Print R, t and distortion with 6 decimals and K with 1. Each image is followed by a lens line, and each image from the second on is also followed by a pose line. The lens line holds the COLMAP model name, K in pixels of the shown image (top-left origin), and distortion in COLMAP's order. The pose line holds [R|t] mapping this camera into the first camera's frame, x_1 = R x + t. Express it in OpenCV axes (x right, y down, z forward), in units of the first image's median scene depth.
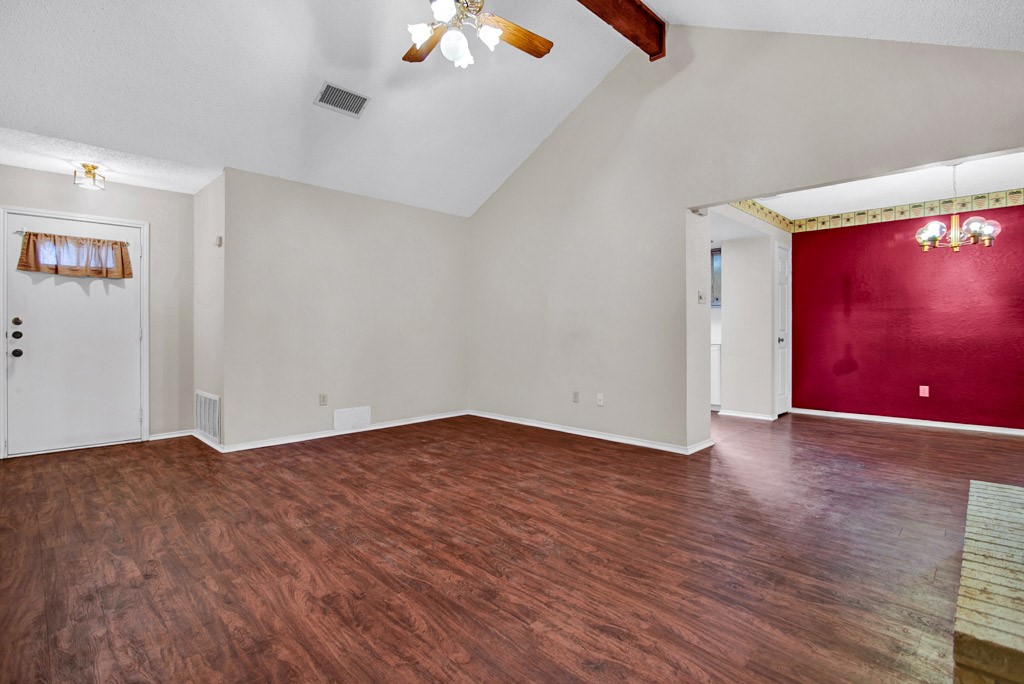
lens RADIAL K [[491.2, 0, 513.4], [0, 491.2, 337.3], [0, 0, 1]] dist [-0.004766, 0.000442]
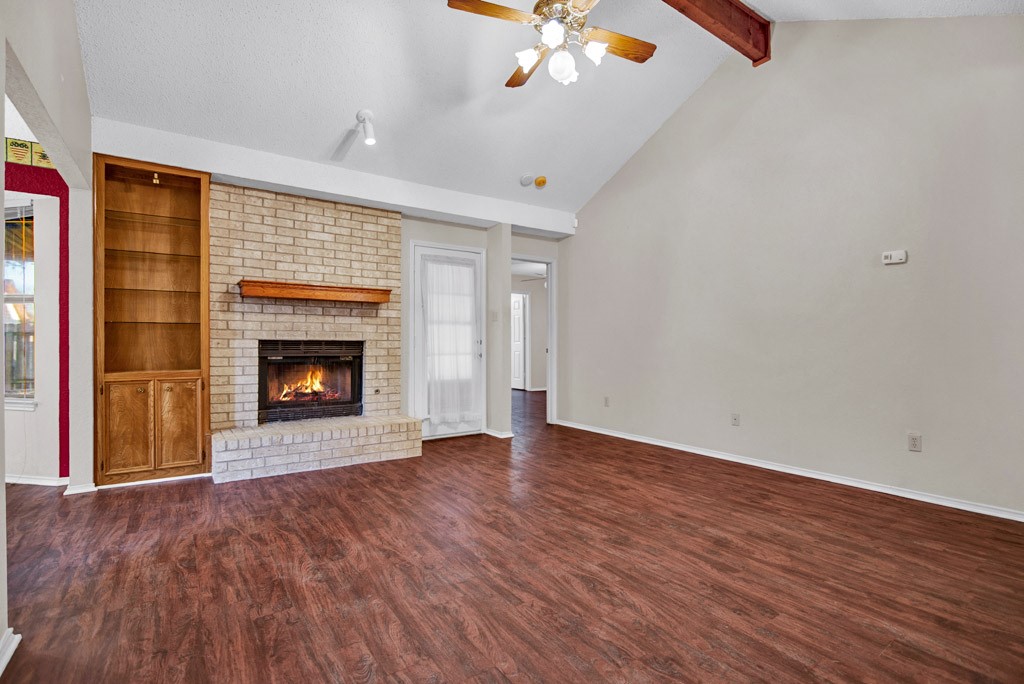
lens RADIAL K [[491.2, 0, 511.5], [0, 491.2, 341.8], [0, 0, 1]] dist [-0.004766, 0.000442]
pose [[-0.985164, -0.000383, 0.171614, -0.181165], [0.001591, 0.999934, 0.011369, -0.025801], [-0.171607, 0.011474, -0.985099, 1.898944]]
